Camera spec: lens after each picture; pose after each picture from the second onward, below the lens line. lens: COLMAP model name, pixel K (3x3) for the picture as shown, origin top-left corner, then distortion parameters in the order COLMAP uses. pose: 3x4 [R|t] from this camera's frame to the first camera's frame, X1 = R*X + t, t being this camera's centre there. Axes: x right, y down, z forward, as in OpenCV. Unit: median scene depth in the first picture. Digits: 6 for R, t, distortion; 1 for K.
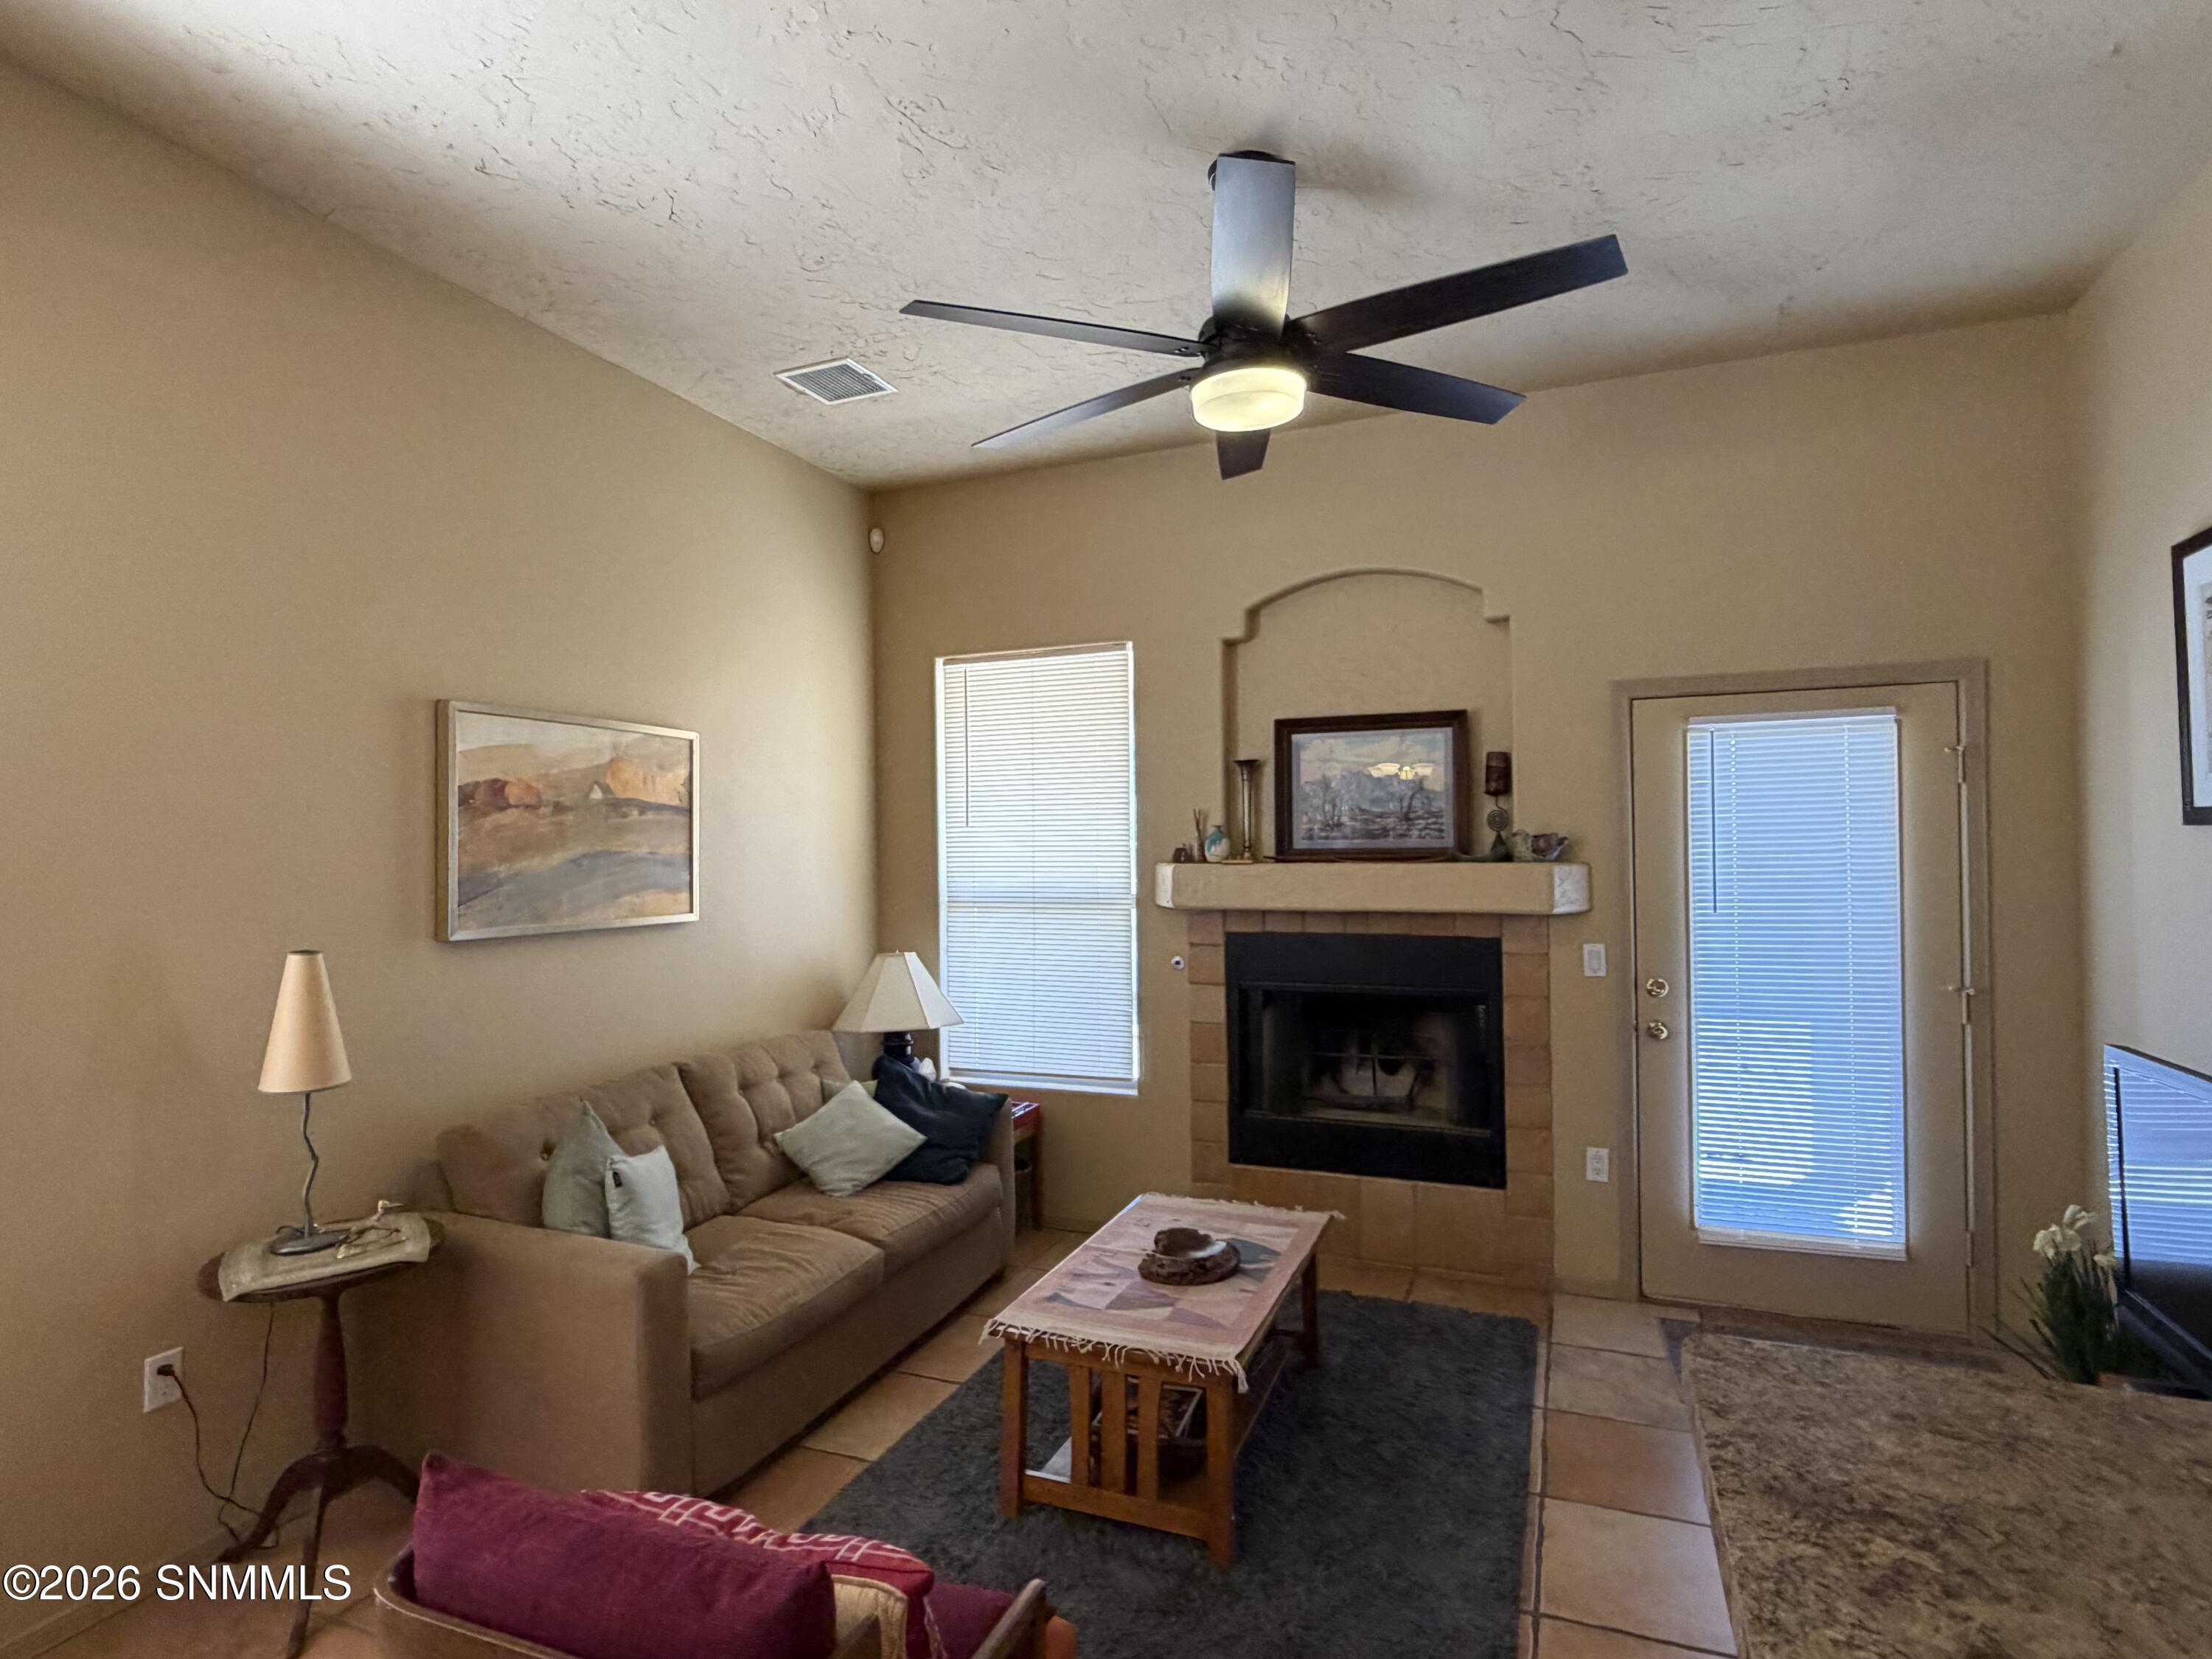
lens RADIAL K [[1144.6, 0, 1106.0], [0, 1144.6, 829.5], [0, 0, 1]] dist [-0.000163, 0.000096]
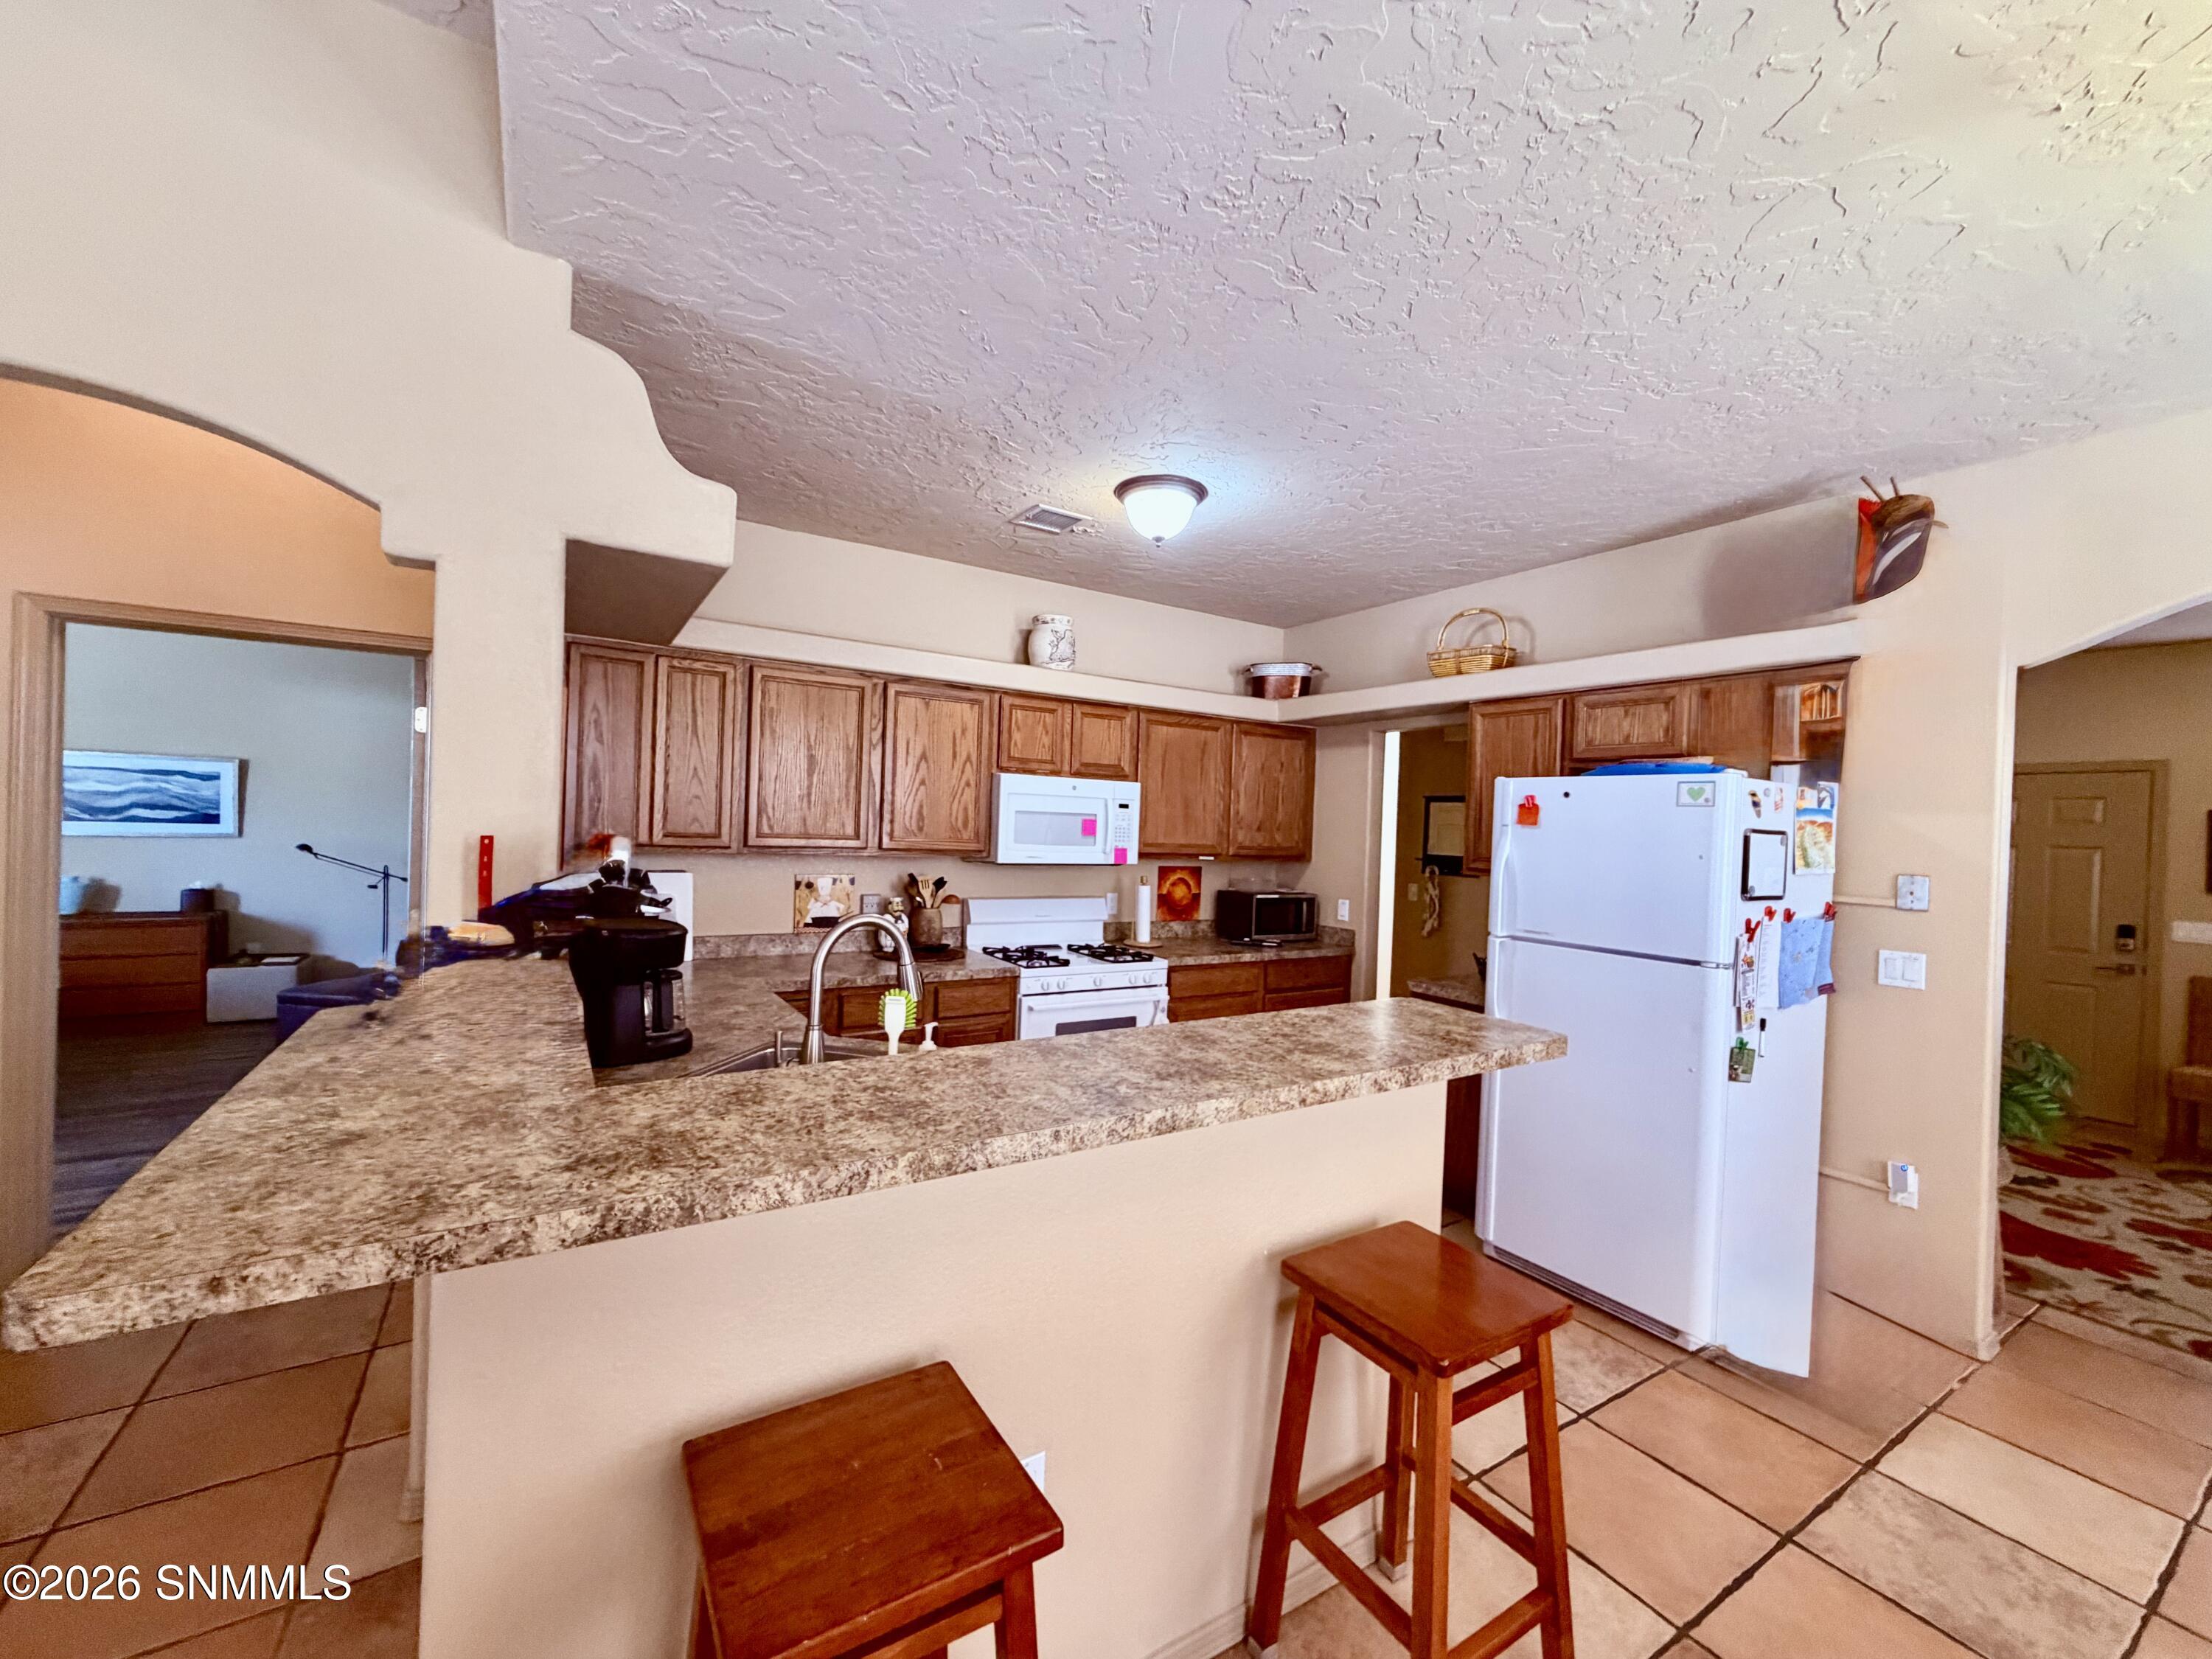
lens RADIAL K [[889.8, 0, 1106.0], [0, 889.8, 829.5], [0, 0, 1]] dist [0.001574, 0.000191]
pose [[-0.813141, -0.014241, 0.581893, -0.759861], [-0.028260, 0.999488, -0.015029, 0.078667], [-0.581381, -0.028665, -0.813127, 1.394465]]
